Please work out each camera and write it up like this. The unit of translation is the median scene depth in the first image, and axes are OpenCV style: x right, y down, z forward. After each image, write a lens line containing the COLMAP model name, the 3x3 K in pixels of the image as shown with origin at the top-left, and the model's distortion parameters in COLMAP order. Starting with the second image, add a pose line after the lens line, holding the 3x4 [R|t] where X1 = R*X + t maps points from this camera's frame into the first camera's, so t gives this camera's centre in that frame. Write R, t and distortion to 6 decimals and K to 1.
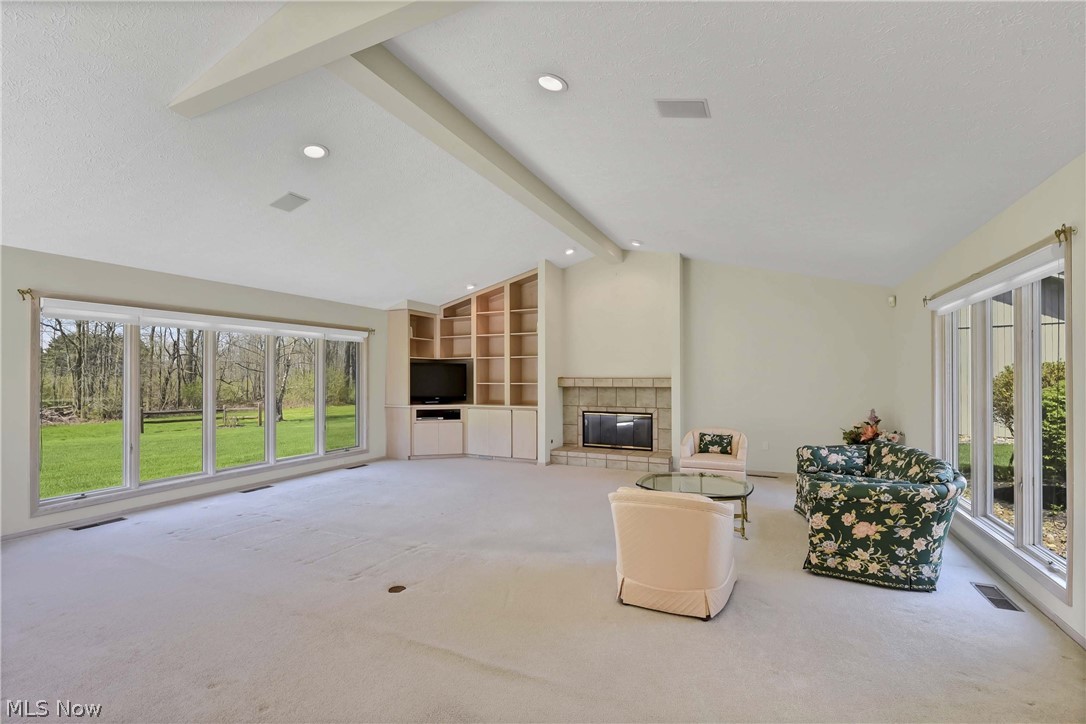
lens RADIAL K [[475.4, 0, 545.2], [0, 475.4, 375.2], [0, 0, 1]] dist [-0.000077, -0.000101]
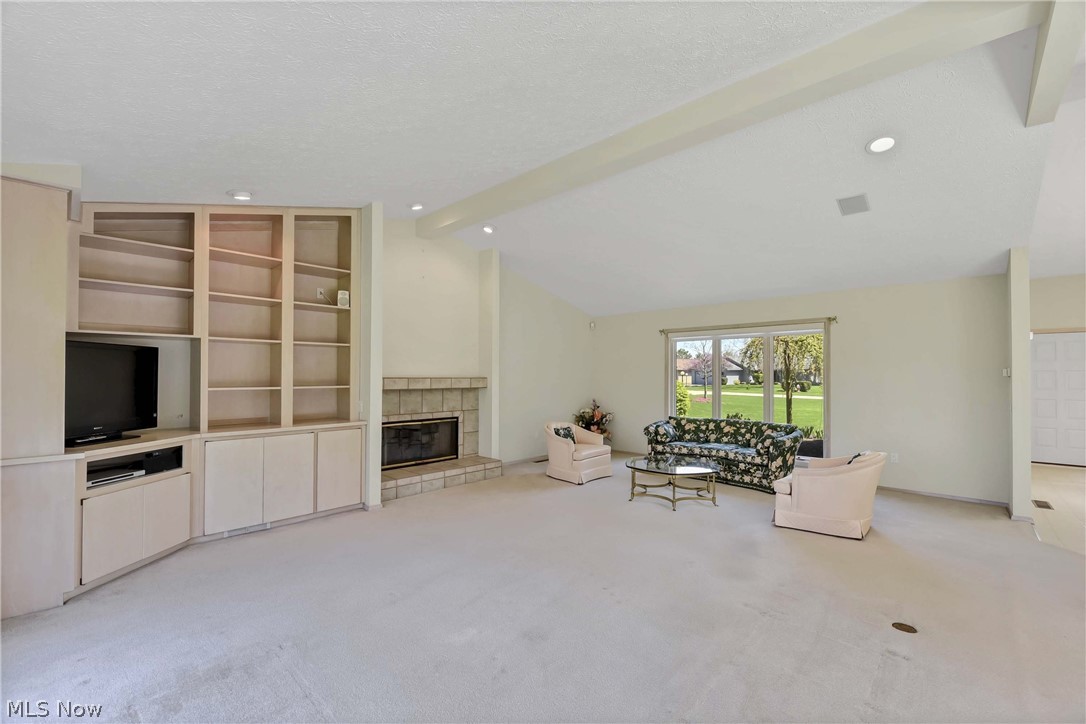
lens RADIAL K [[449.1, 0, 548.2], [0, 449.1, 372.7], [0, 0, 1]] dist [-0.000745, -0.000261]
pose [[0.297594, 0.008226, 0.954657, -0.569305], [-0.006178, 0.999959, -0.006691, 0.000890], [-0.954672, -0.003907, 0.297633, 0.613363]]
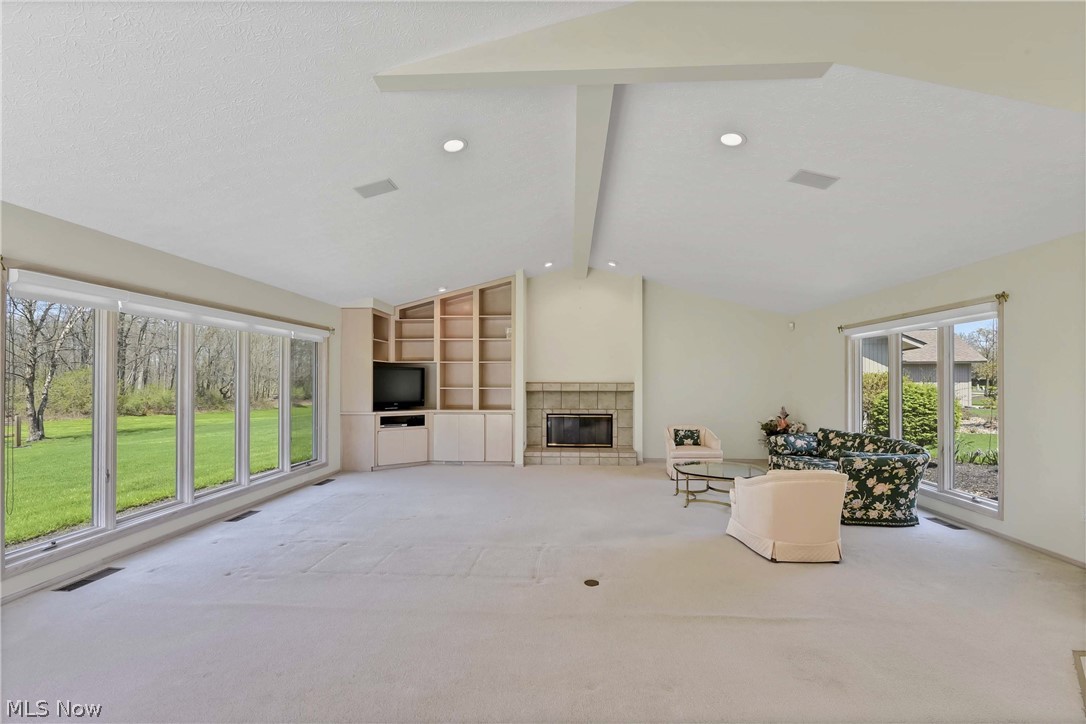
lens RADIAL K [[465.9, 0, 548.2], [0, 465.9, 378.7], [0, 0, 1]] dist [0.000019, -0.000123]
pose [[0.924292, 0.004369, 0.381661, -0.357653], [-0.003590, 0.999990, -0.002754, -0.000538], [-0.381669, 0.001175, 0.924298, 0.034646]]
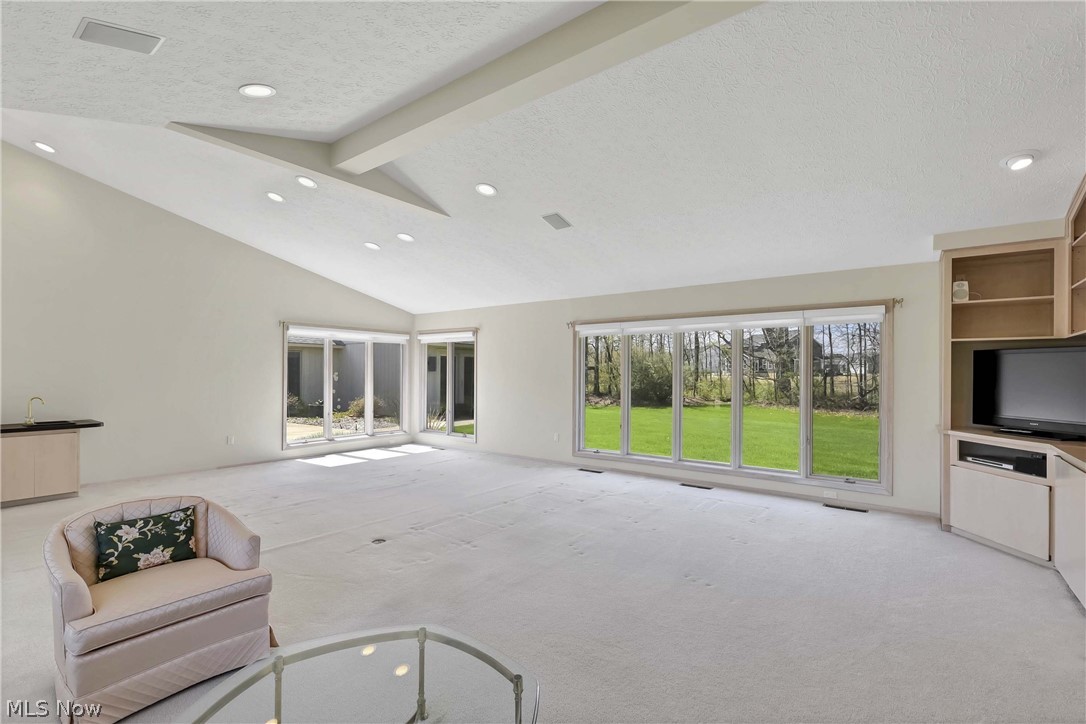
lens RADIAL K [[489.3, 0, 546.9], [0, 489.3, 371.9], [0, 0, 1]] dist [0.000612, 0.000063]
pose [[-0.204056, -0.000995, -0.978959, 0.388063], [-0.004391, 0.999990, -0.000101, 0.000116], [0.978949, 0.004278, -0.204058, 0.759127]]
